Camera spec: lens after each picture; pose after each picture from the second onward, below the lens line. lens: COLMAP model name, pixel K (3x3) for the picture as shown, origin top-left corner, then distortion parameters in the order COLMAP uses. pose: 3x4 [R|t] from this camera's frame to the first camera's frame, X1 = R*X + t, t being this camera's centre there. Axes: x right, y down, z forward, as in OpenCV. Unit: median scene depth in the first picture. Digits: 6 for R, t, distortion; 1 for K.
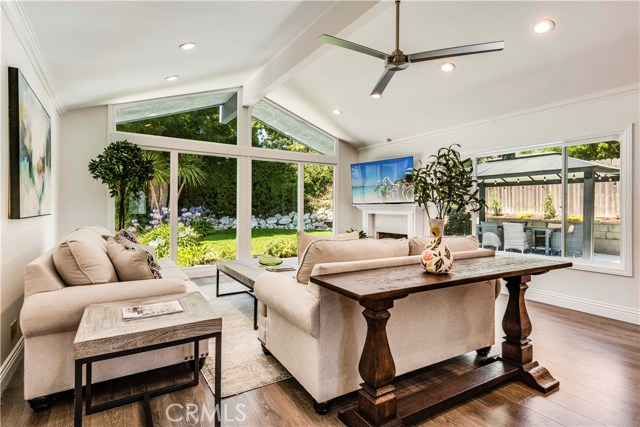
lens RADIAL K [[343.2, 0, 326.5], [0, 343.2, 207.7], [0, 0, 1]] dist [0.021843, -0.004649]
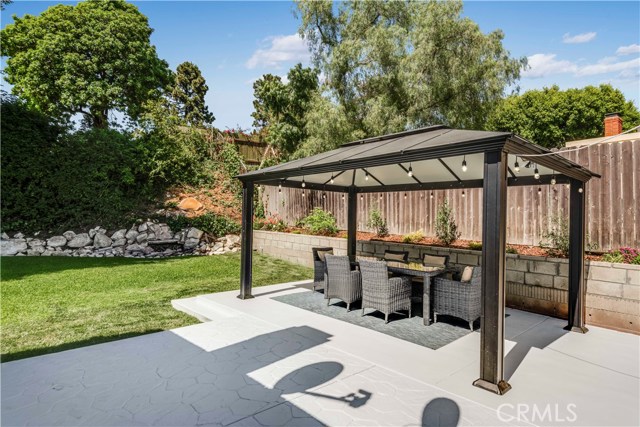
lens RADIAL K [[364.0, 0, 337.2], [0, 364.0, 215.1], [0, 0, 1]] dist [0.000200, -0.001488]
pose [[0.973912, 0.012289, 0.226591, 0.552786], [-0.010178, 0.999893, -0.010483, -0.023956], [-0.226696, 0.007903, 0.973934, 0.732863]]
